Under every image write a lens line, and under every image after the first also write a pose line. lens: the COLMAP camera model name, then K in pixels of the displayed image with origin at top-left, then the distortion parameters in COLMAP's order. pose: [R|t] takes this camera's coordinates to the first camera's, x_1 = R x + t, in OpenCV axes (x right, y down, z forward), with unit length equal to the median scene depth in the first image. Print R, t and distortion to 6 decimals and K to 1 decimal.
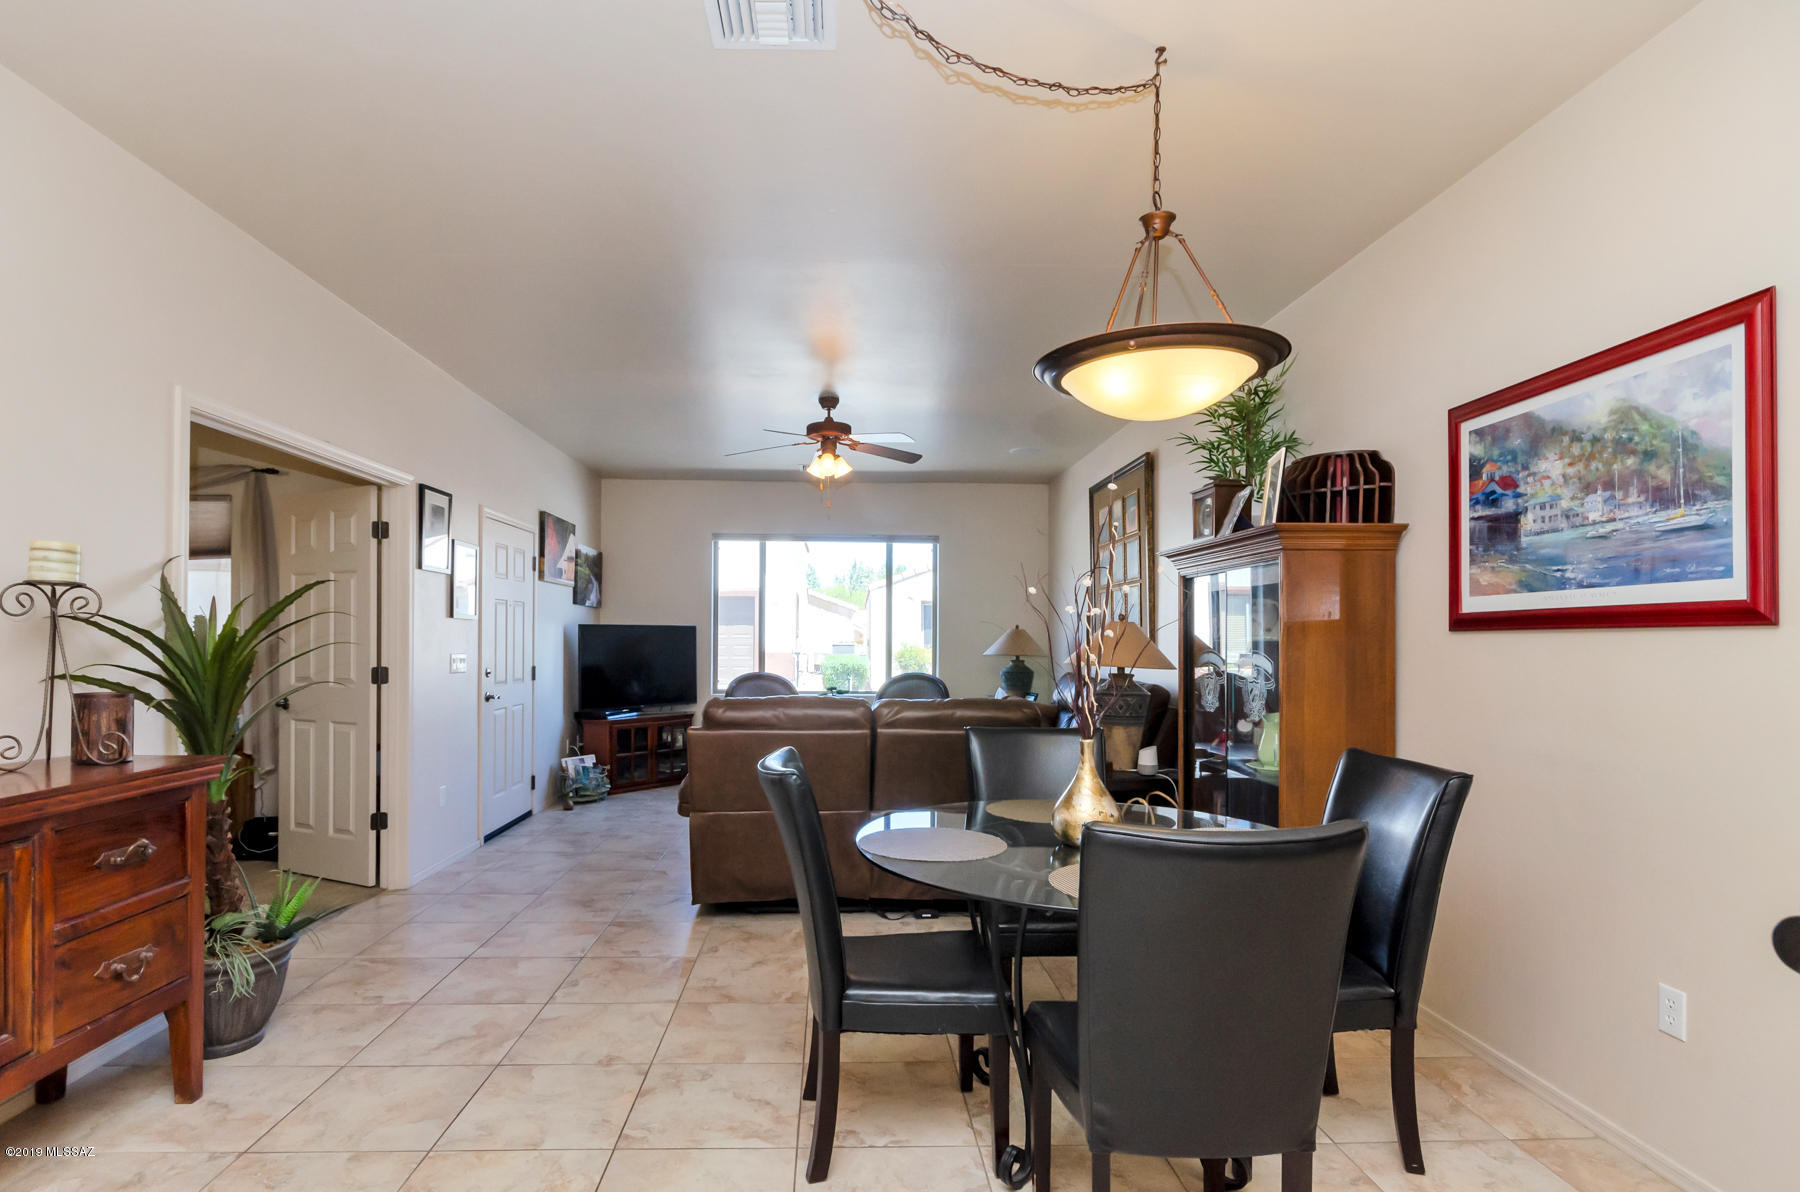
lens RADIAL K [[894.2, 0, 830.1], [0, 894.2, 638.5], [0, 0, 1]] dist [-0.004736, -0.002138]
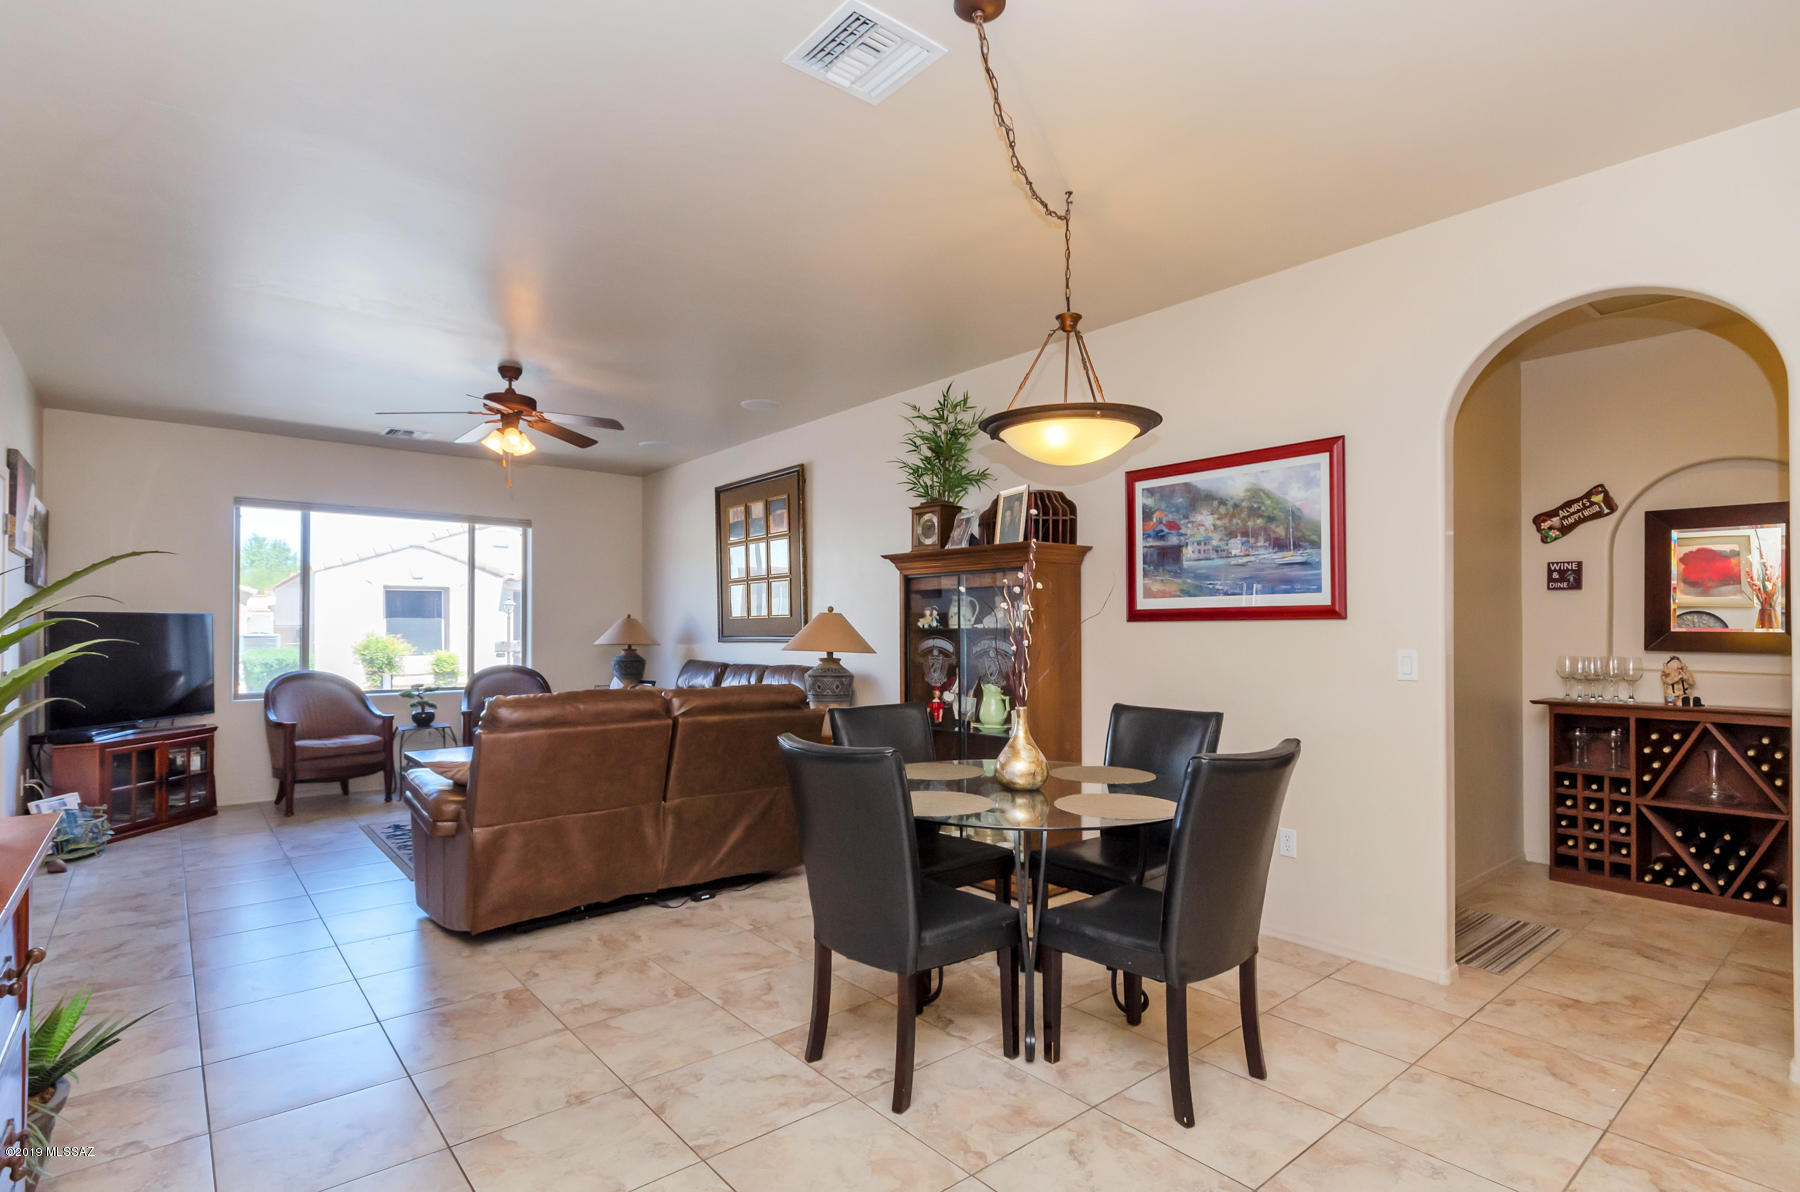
lens RADIAL K [[894.2, 0, 869.6], [0, 894.2, 619.7], [0, 0, 1]] dist [-0.004736, -0.002138]
pose [[0.783586, 0.000291, 0.621283, -0.485400], [0.004904, 0.999966, -0.006654, -0.003179], [-0.621264, 0.008261, 0.783558, 0.088800]]
